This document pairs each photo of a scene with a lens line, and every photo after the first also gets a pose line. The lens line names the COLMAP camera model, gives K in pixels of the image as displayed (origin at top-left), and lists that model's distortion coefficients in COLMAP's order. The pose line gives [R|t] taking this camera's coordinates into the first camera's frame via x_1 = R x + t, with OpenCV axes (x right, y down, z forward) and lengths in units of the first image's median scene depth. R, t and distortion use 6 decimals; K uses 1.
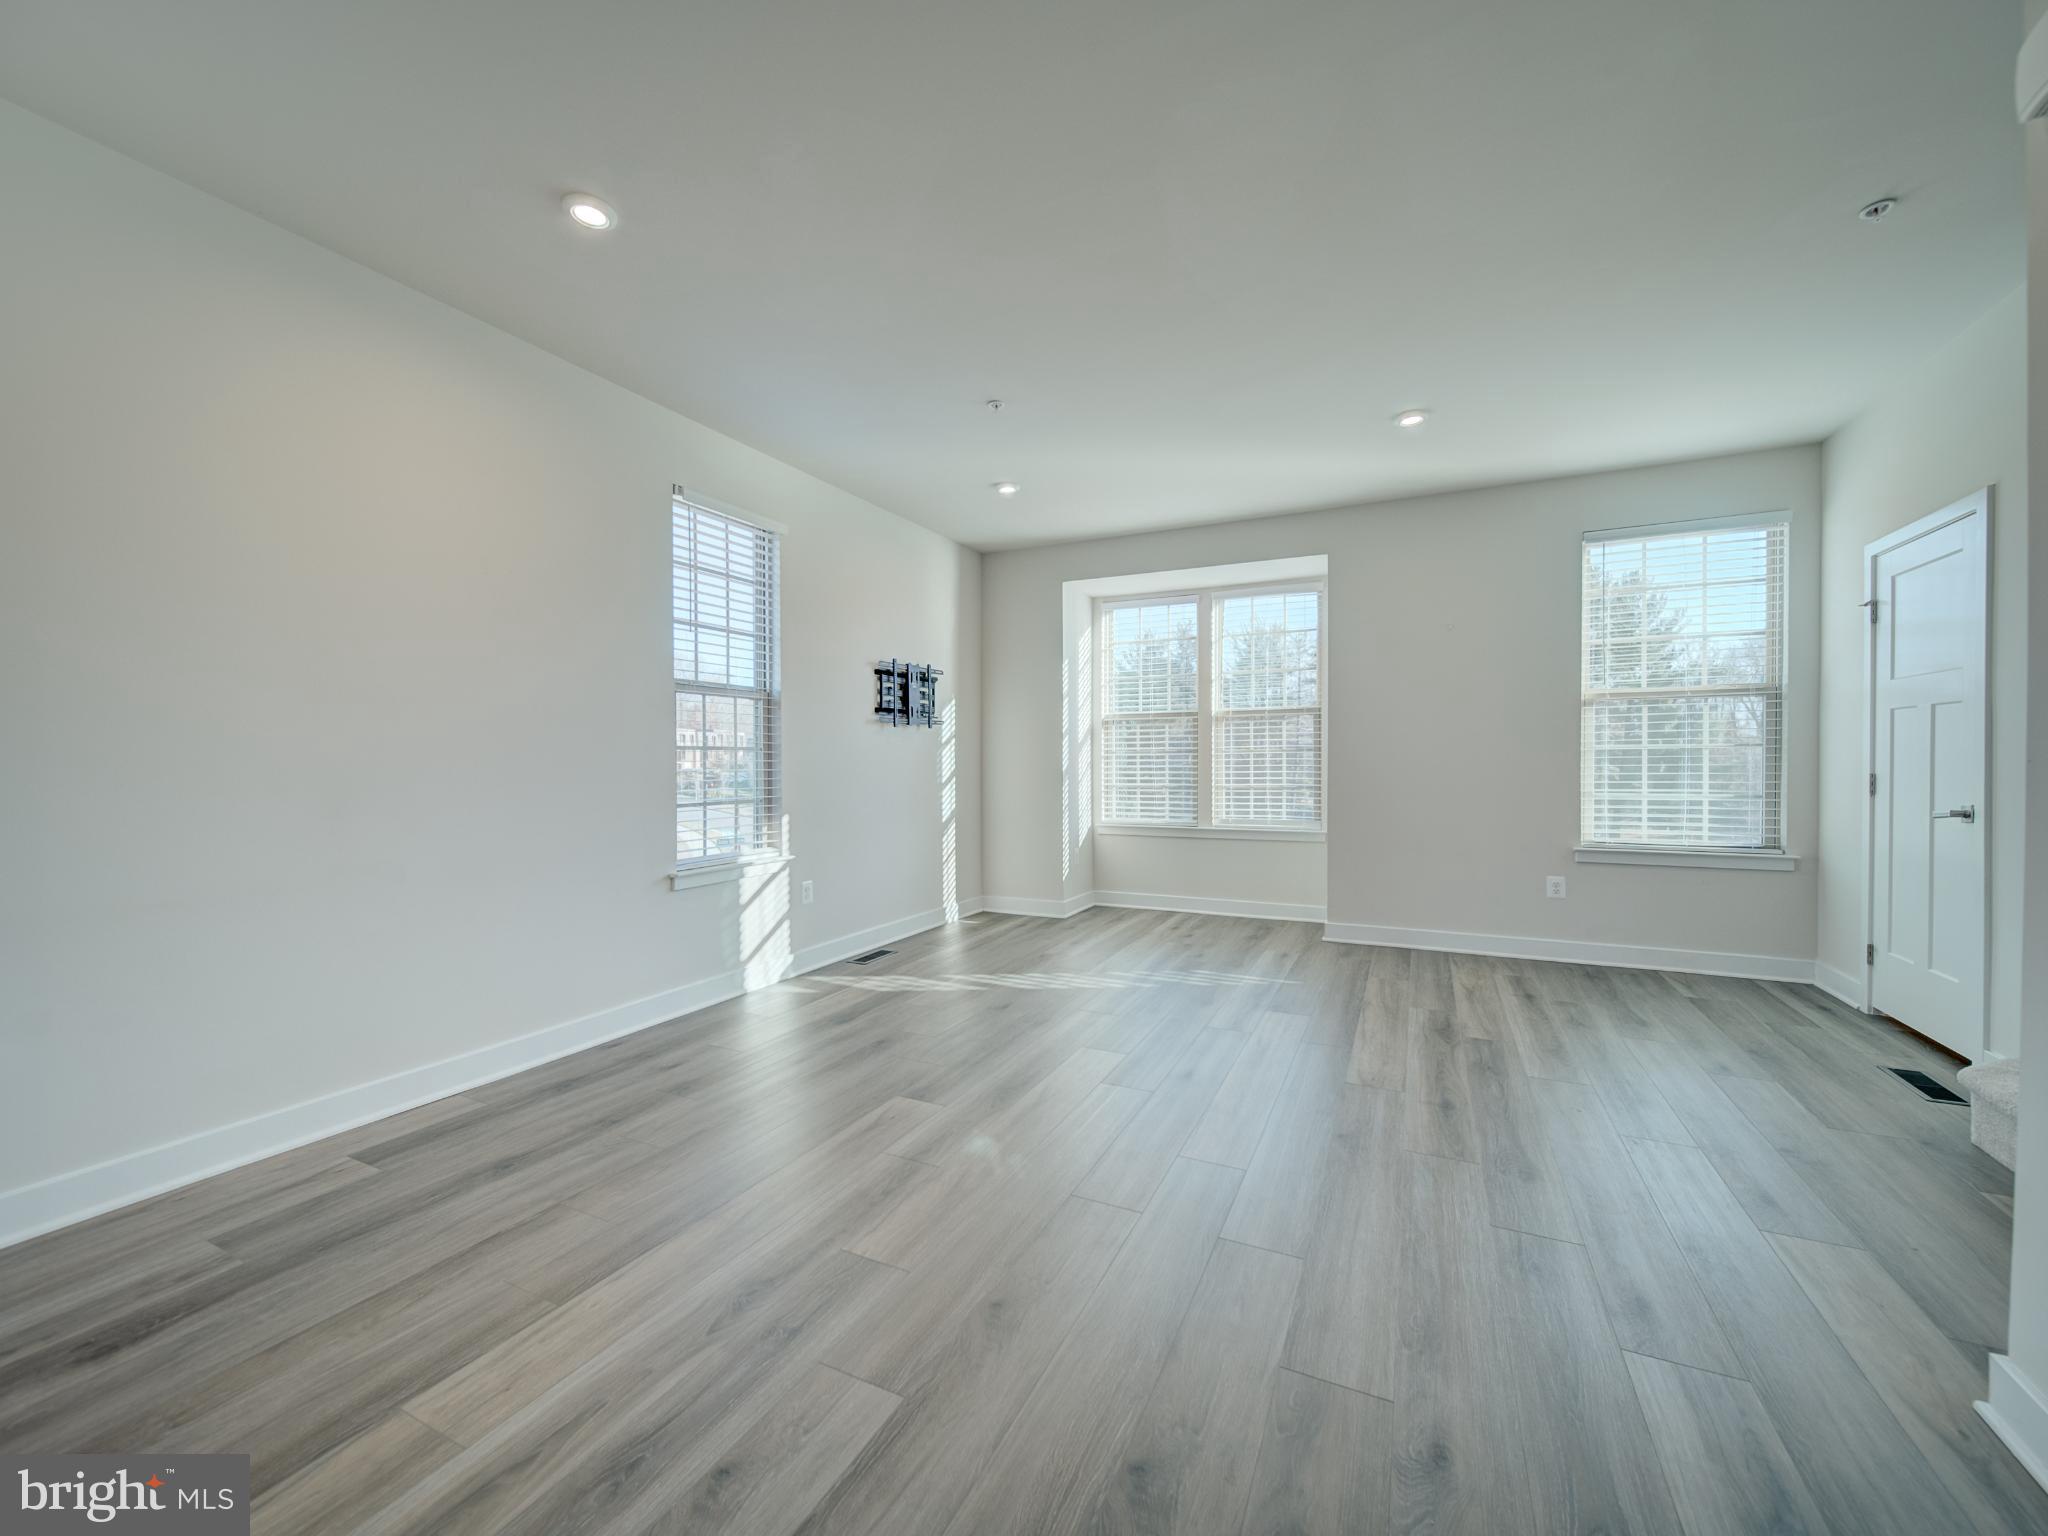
lens RADIAL K [[806.6, 0, 1032.8], [0, 806.6, 769.2], [0, 0, 1]] dist [-0.001620, -0.001037]
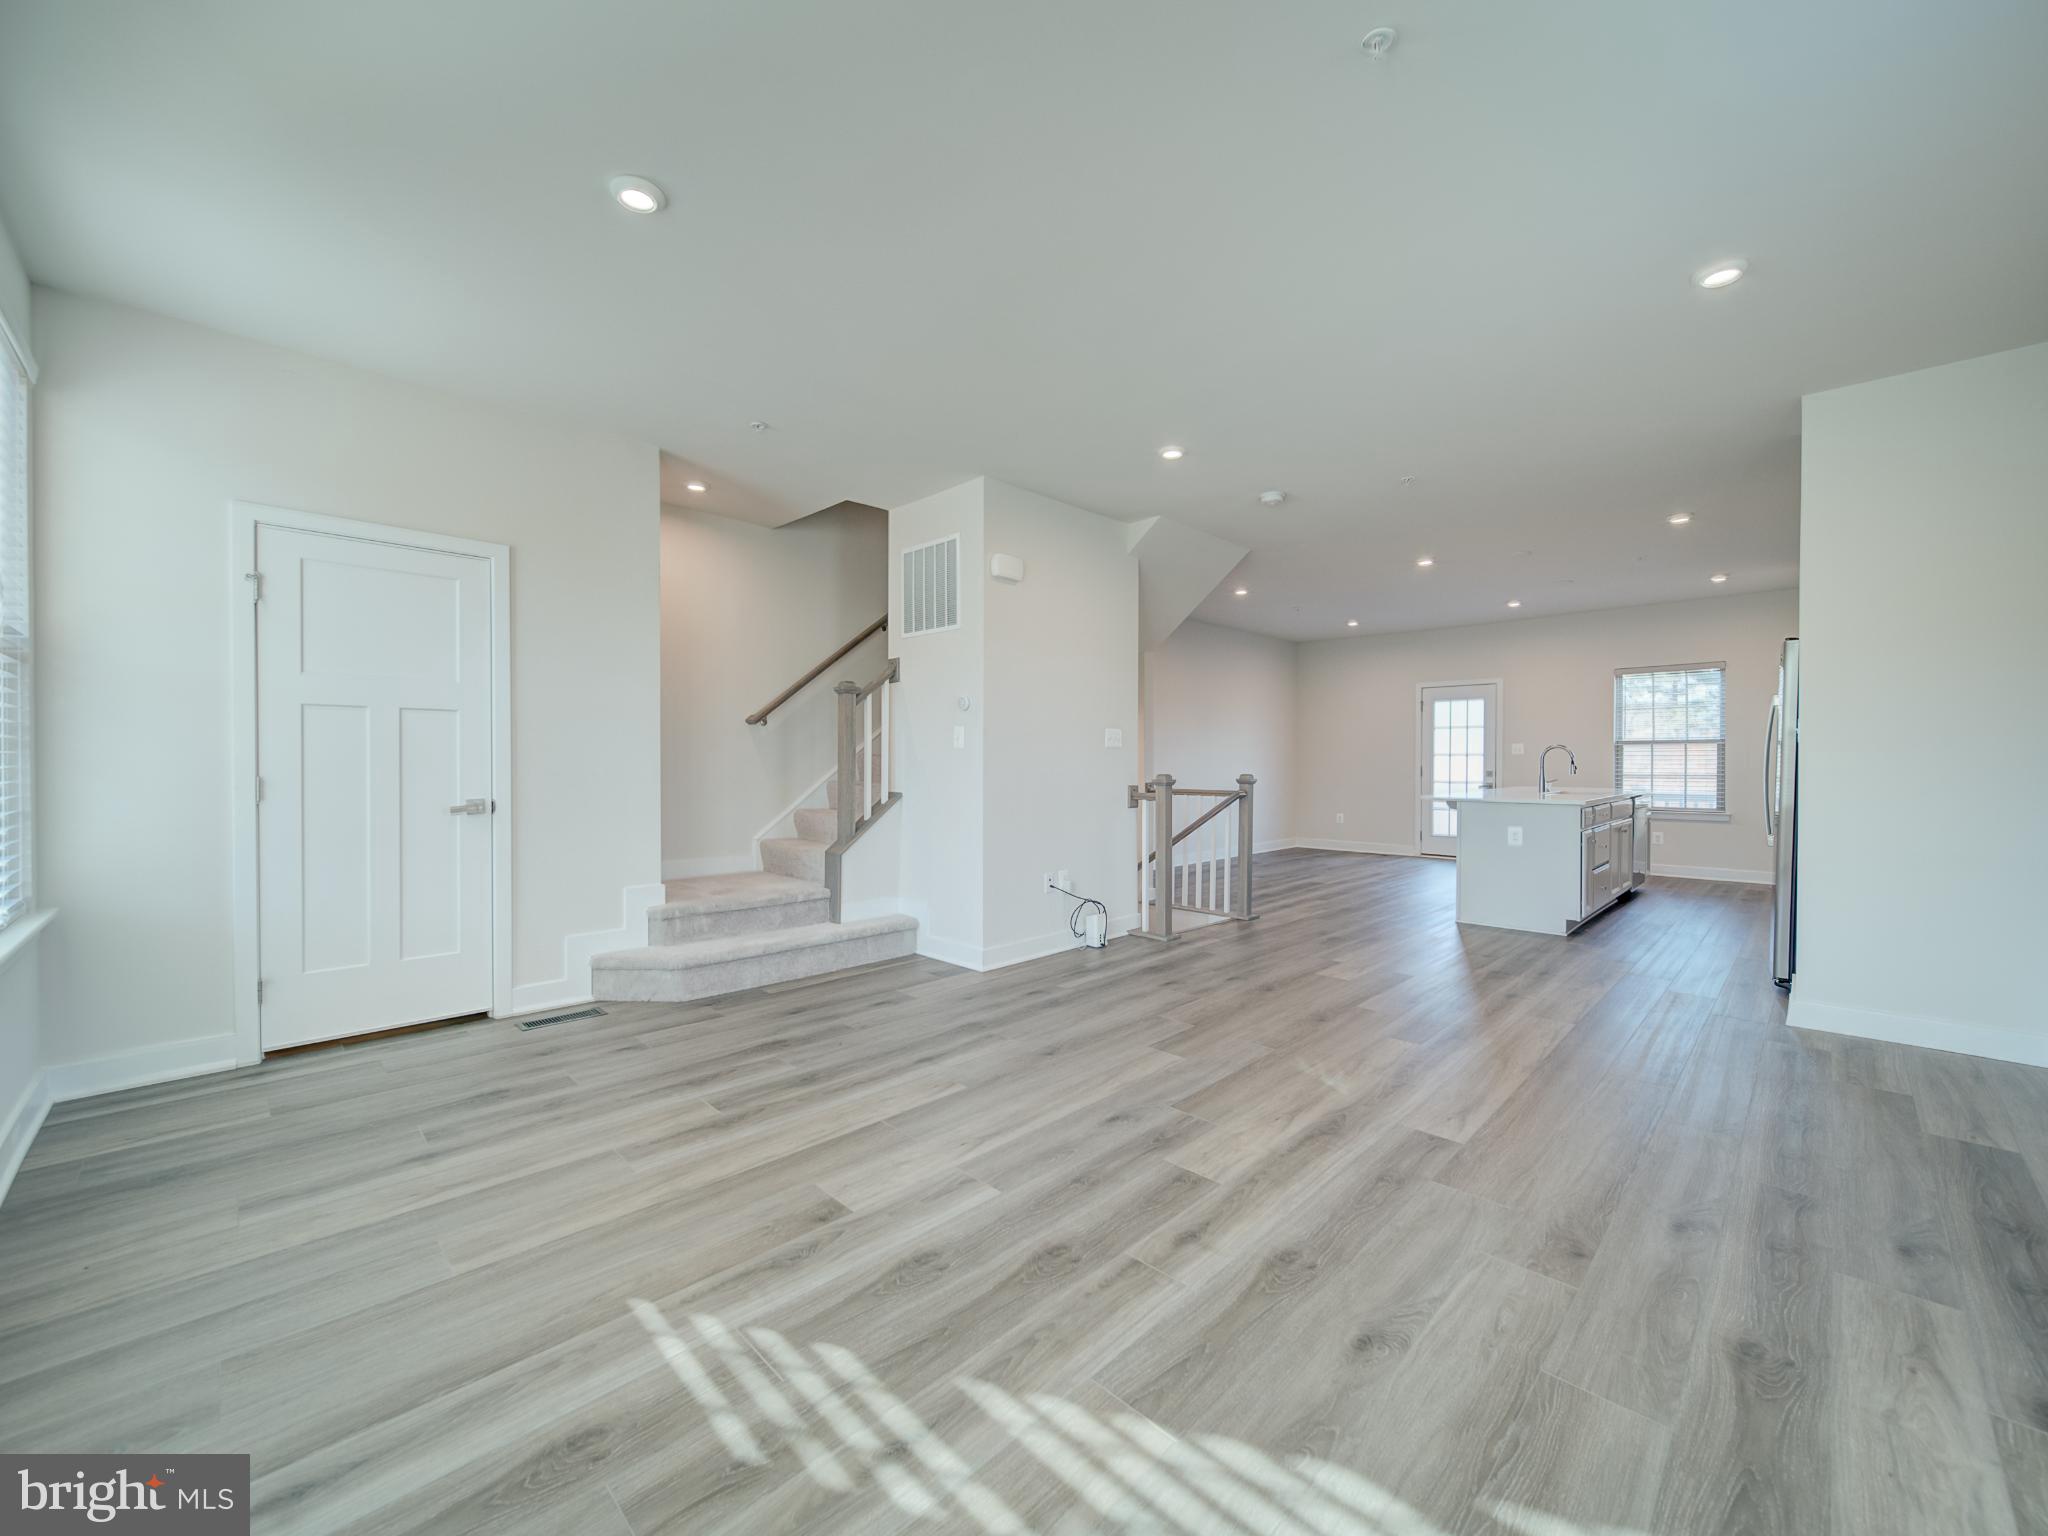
lens RADIAL K [[806.6, 0, 1032.8], [0, 806.6, 769.2], [0, 0, 1]] dist [-0.001620, -0.001037]
pose [[-0.946705, -0.001156, 0.322099, -0.003738], [0.004717, 0.999837, 0.017454, -0.013107], [-0.322066, 0.018043, -0.946545, 1.278046]]
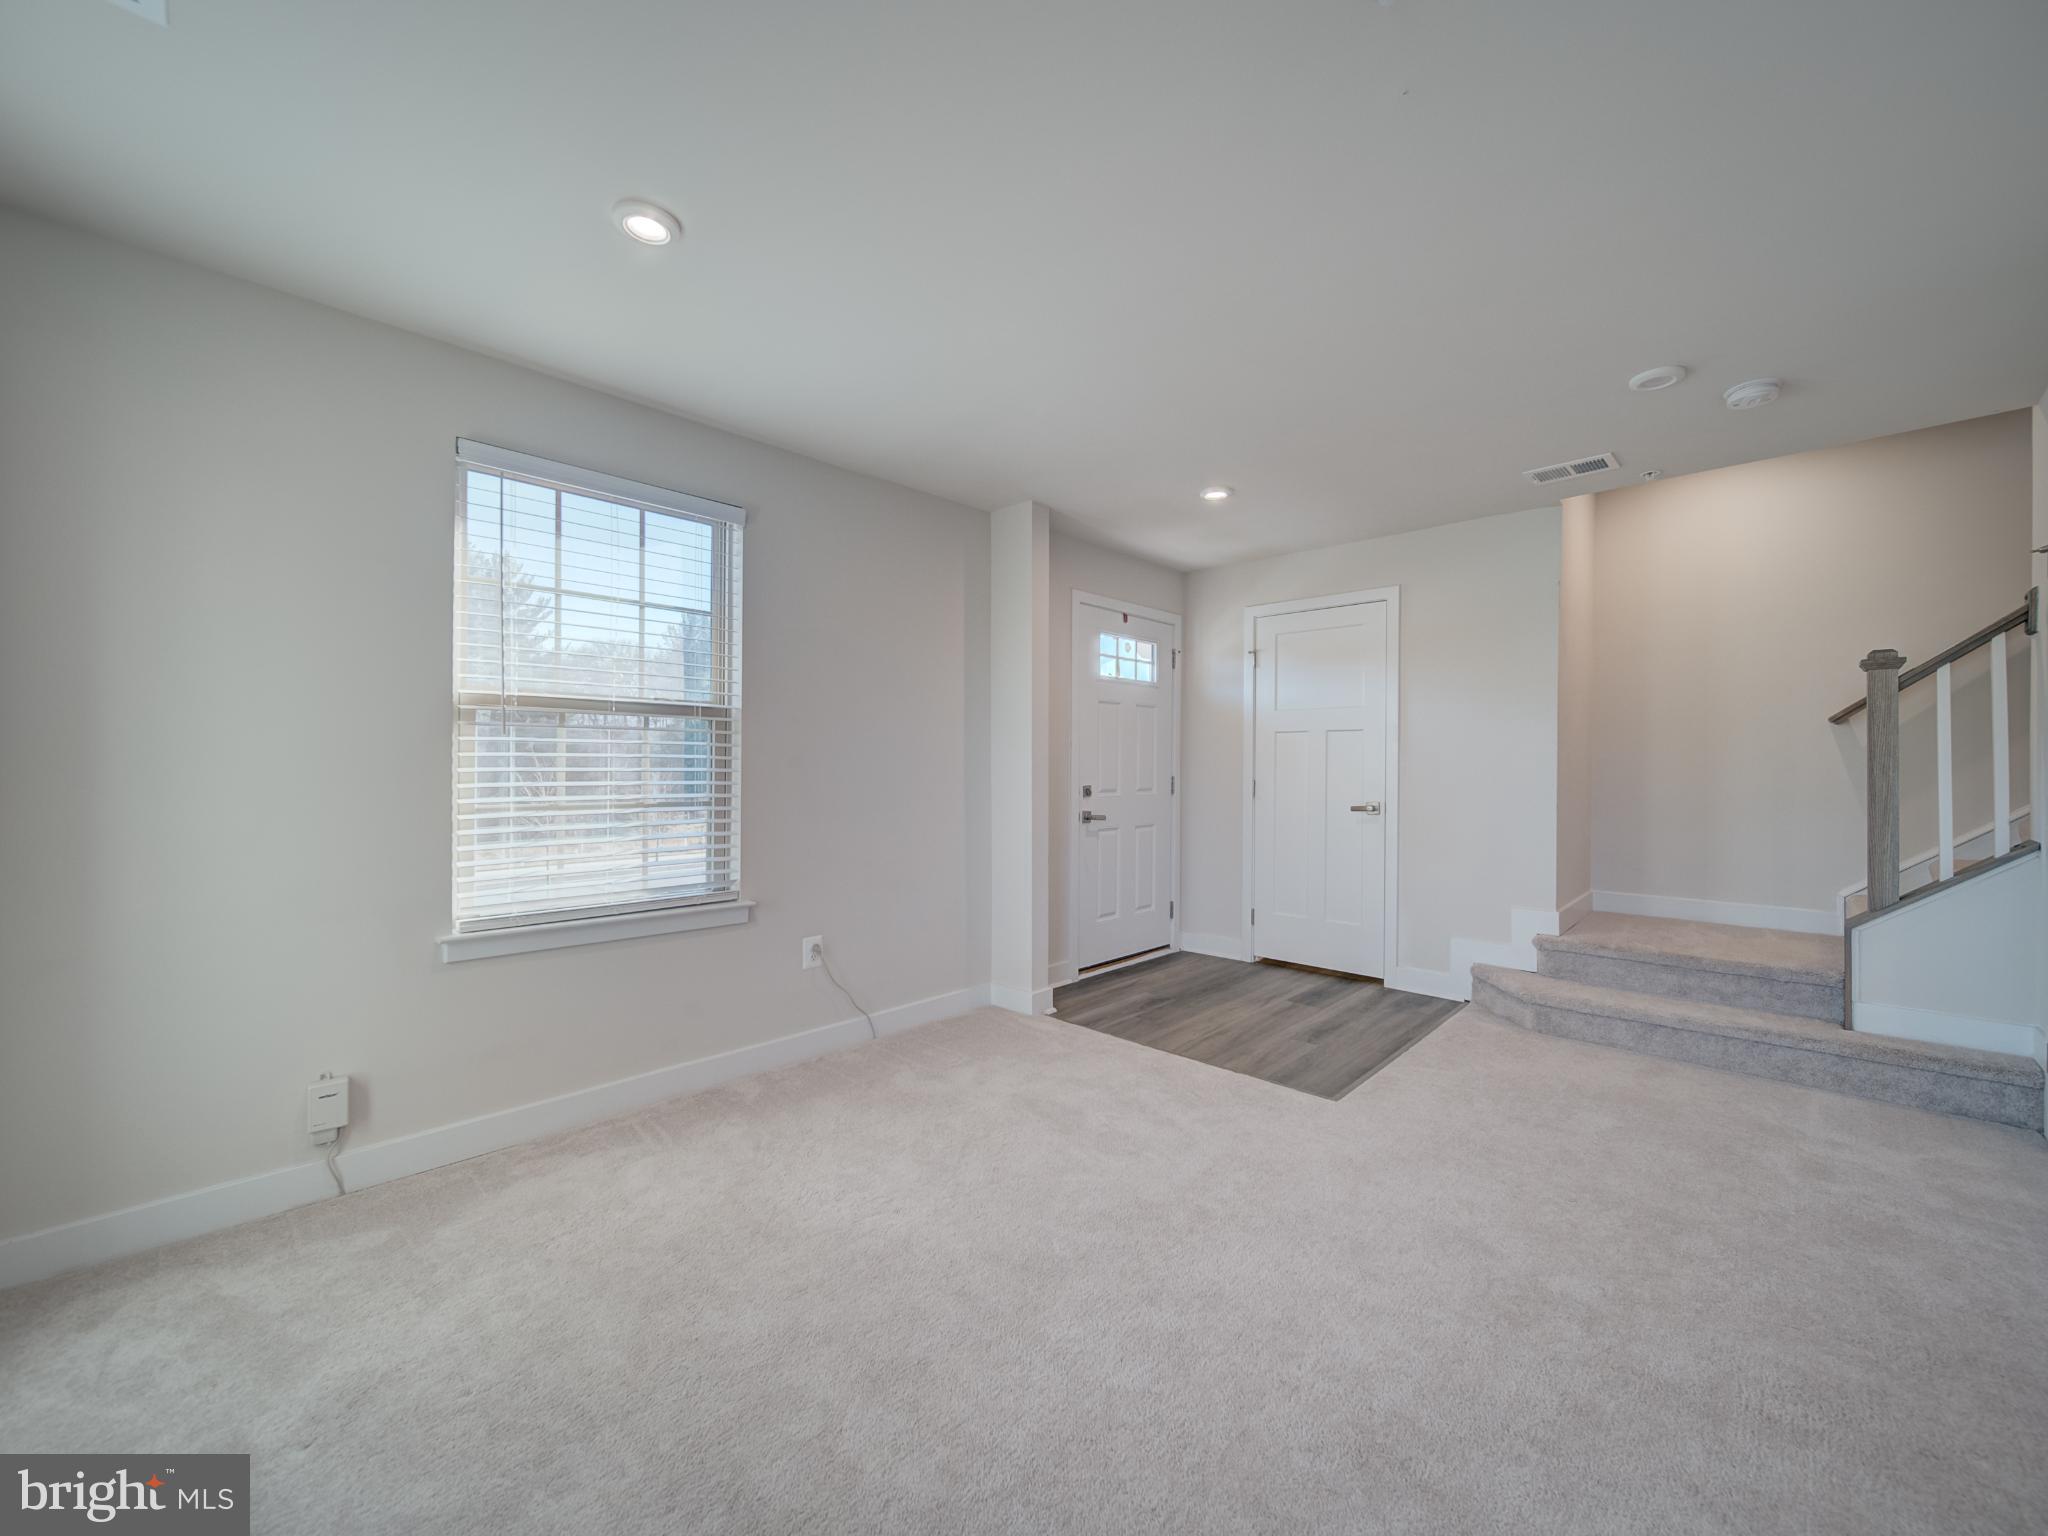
lens RADIAL K [[806.6, 0, 1032.8], [0, 806.6, 769.2], [0, 0, 1]] dist [-0.001620, -0.001037]
pose [[0.303006, -0.004313, 0.952979, -0.266255], [-0.002097, 0.999984, 0.005193, -0.016571], [-0.952986, -0.003572, 0.302992, 0.783441]]
